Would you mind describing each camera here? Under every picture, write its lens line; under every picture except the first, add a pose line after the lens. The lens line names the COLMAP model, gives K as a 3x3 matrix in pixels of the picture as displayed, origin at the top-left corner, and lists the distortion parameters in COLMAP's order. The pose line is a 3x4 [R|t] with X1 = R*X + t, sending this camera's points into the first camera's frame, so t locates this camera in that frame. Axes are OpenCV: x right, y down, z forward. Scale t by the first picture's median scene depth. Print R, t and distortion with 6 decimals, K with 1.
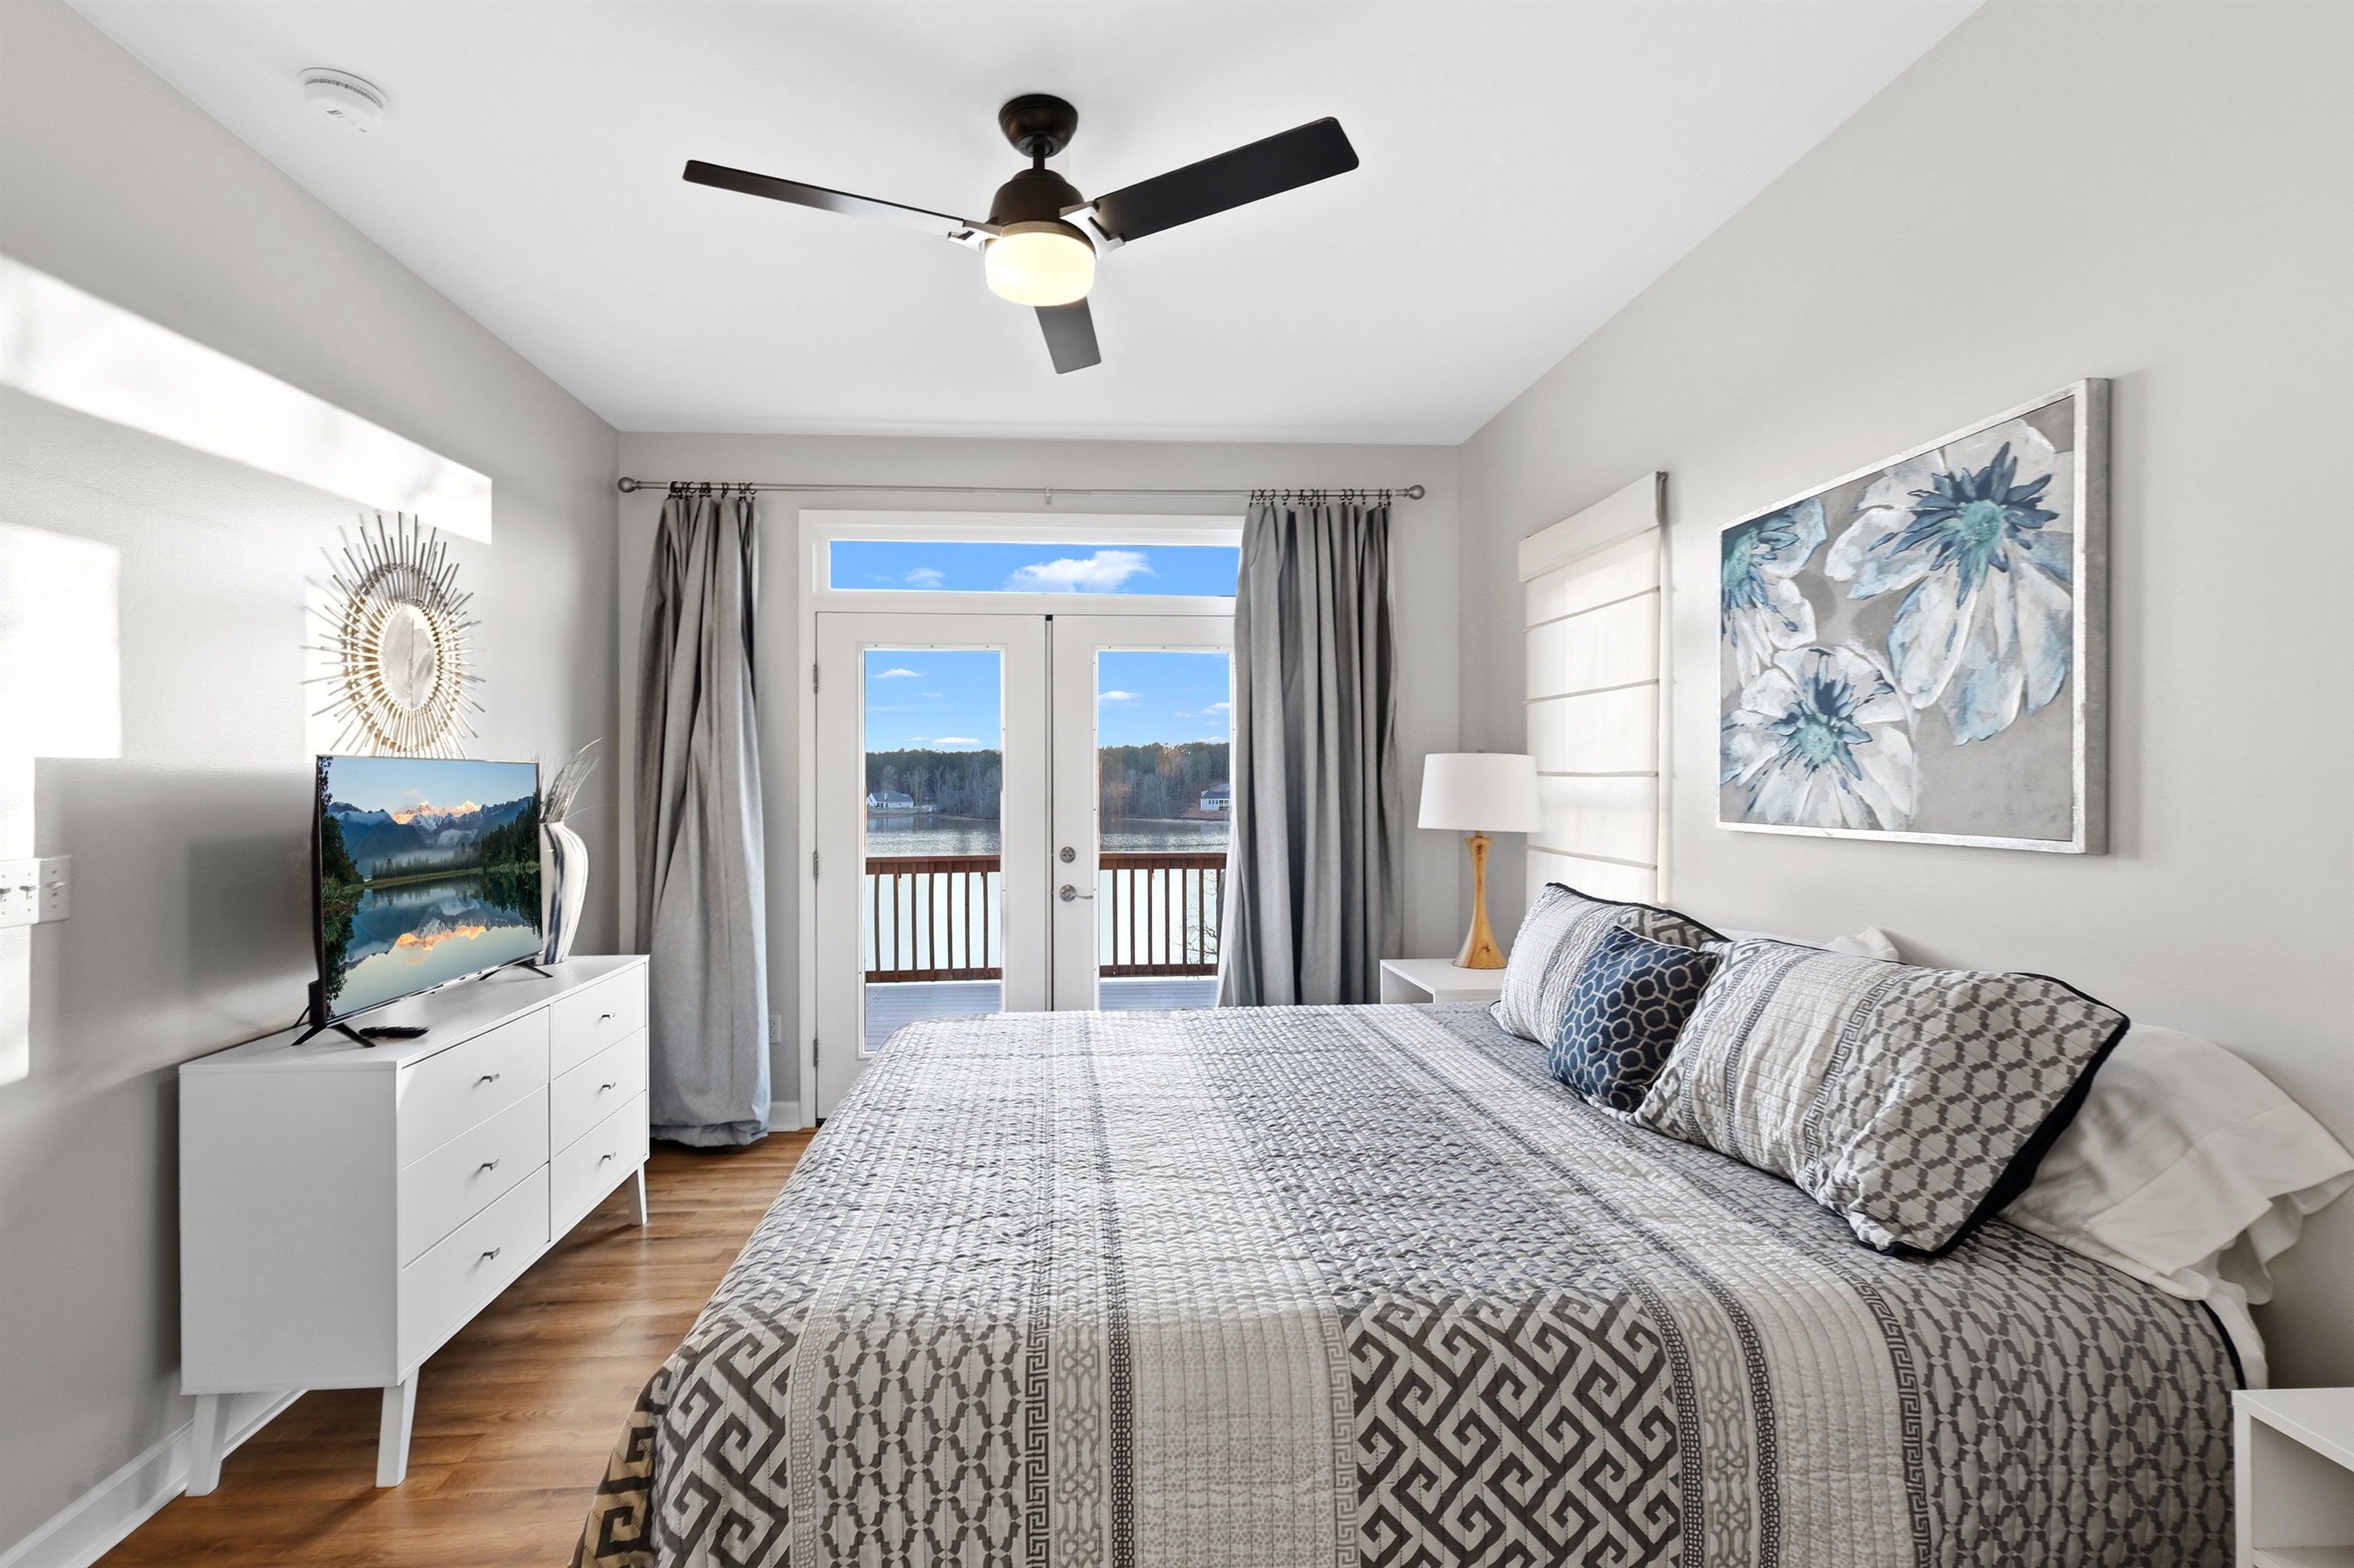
lens RADIAL K [[1097.7, 0, 1181.0], [0, 1097.7, 787.5], [0, 0, 1]] dist [-0.001076, 0.000653]
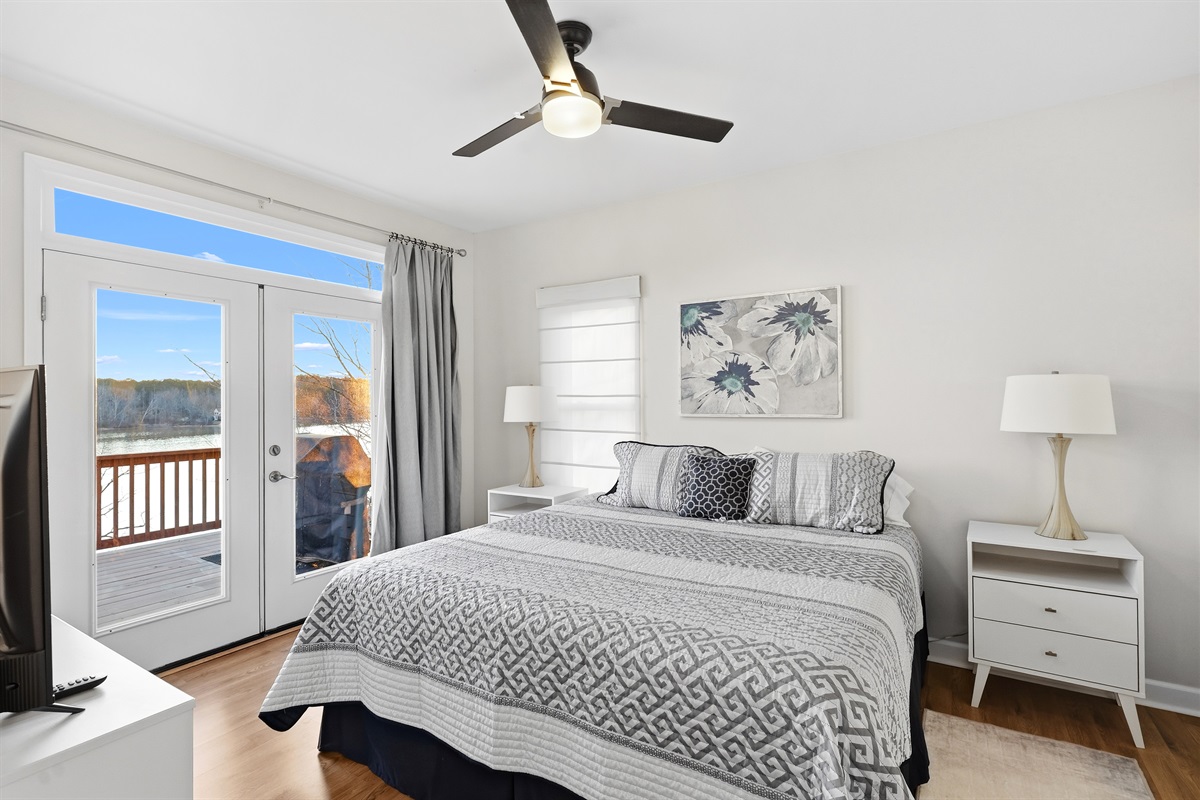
lens RADIAL K [[546.5, 0, 600.0], [0, 546.5, 400.0], [0, 0, 1]] dist [0.001776, 0.000879]
pose [[0.611504, -0.004311, 0.791229, -0.852993], [0.009066, 0.999958, -0.001559, -0.001673], [-0.791189, 0.008126, 0.611518, 0.430861]]
